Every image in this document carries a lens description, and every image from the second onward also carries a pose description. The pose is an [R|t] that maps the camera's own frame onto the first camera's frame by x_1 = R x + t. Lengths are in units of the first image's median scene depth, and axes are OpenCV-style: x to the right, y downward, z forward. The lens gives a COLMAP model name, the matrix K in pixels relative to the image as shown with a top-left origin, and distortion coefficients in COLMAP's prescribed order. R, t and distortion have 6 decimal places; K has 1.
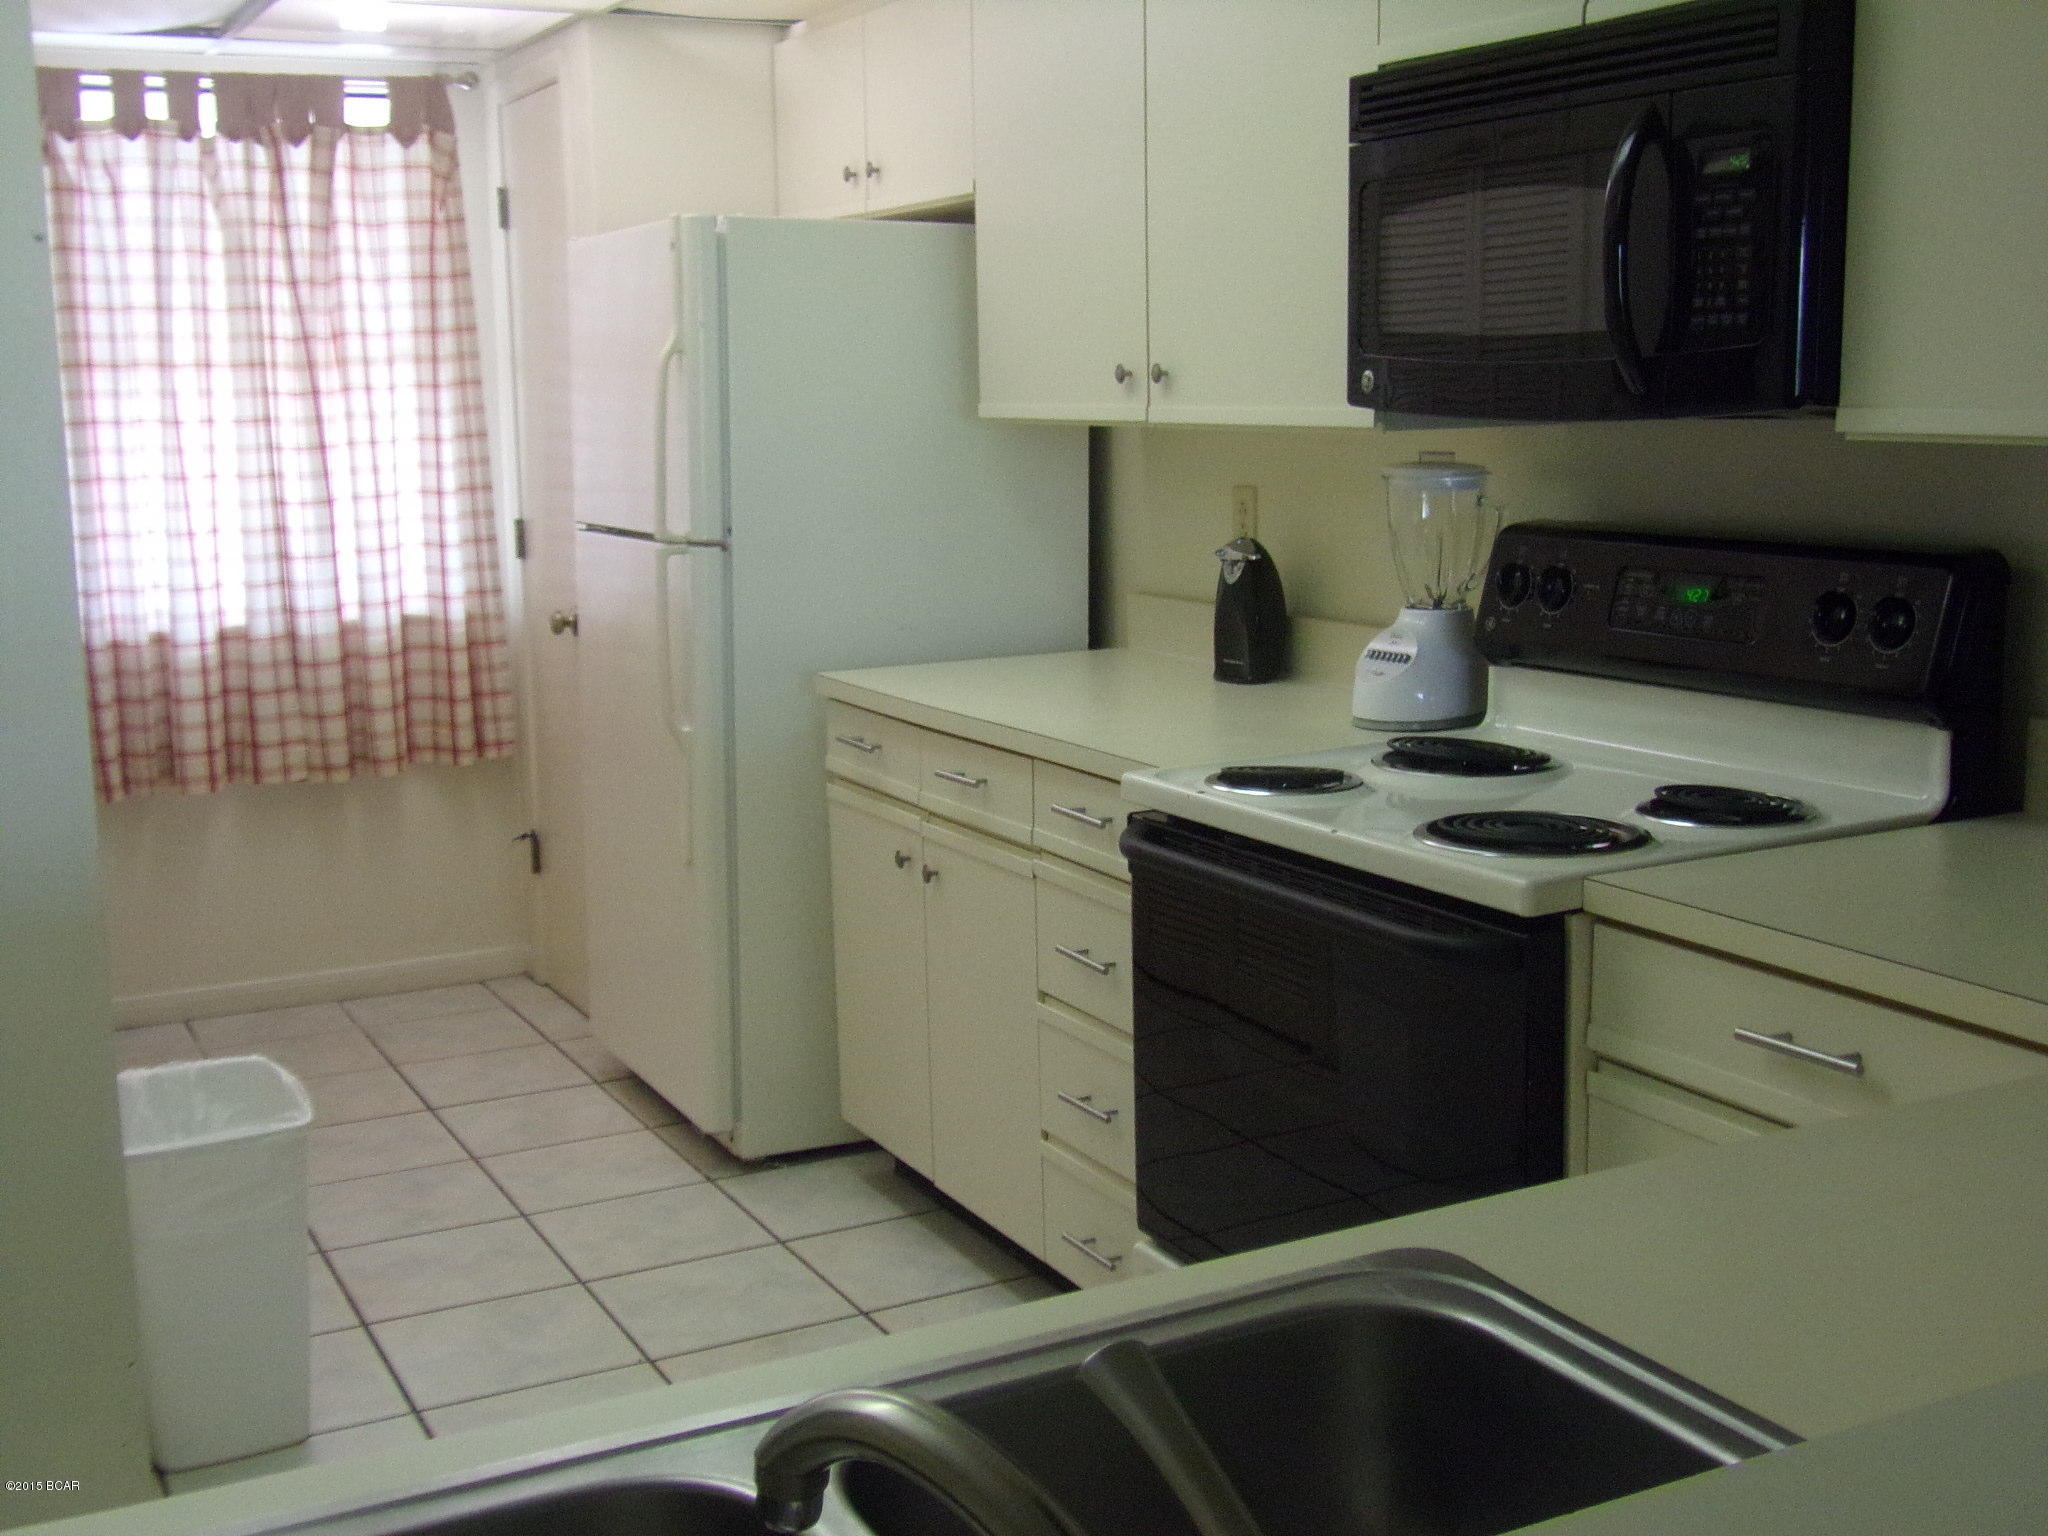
lens RADIAL K [[2295.9, 0, 1024.0], [0, 2295.9, 768.0], [0, 0, 1]] dist [0.004572, -0.039644]
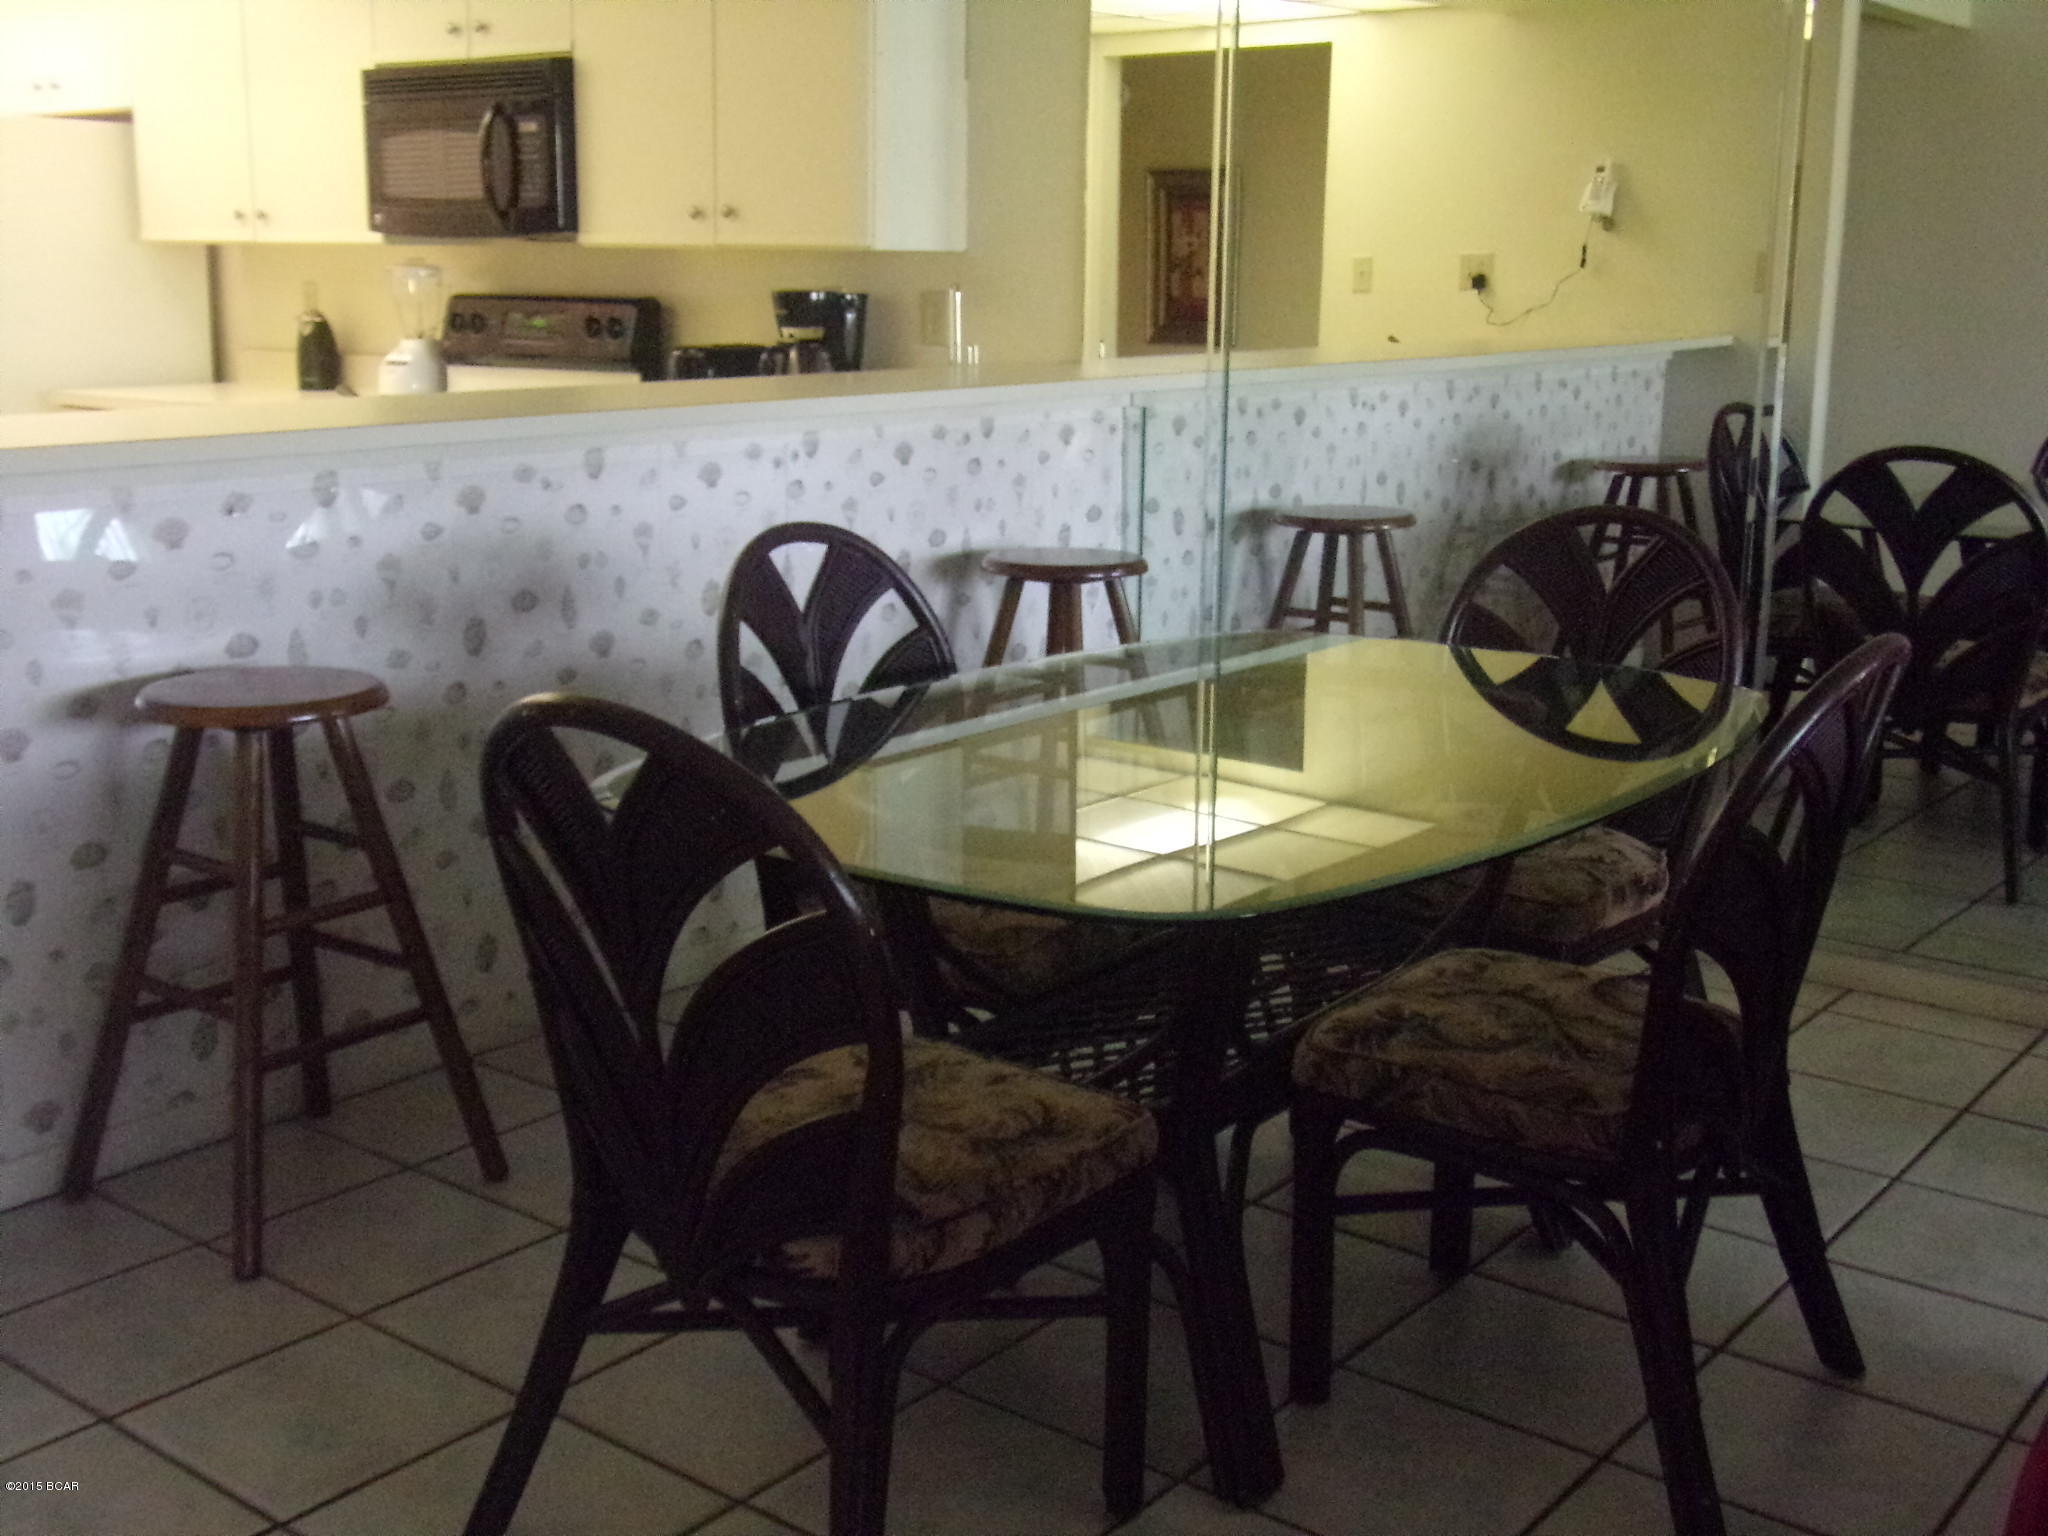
lens RADIAL K [[2295.9, 0, 1024.0], [0, 2295.9, 768.0], [0, 0, 1]] dist [0.004572, -0.039644]
pose [[0.913301, -0.064141, 0.402203, -0.171598], [0.043073, 0.997194, 0.061220, 0.209286], [-0.405001, -0.038588, 0.913502, -1.074161]]
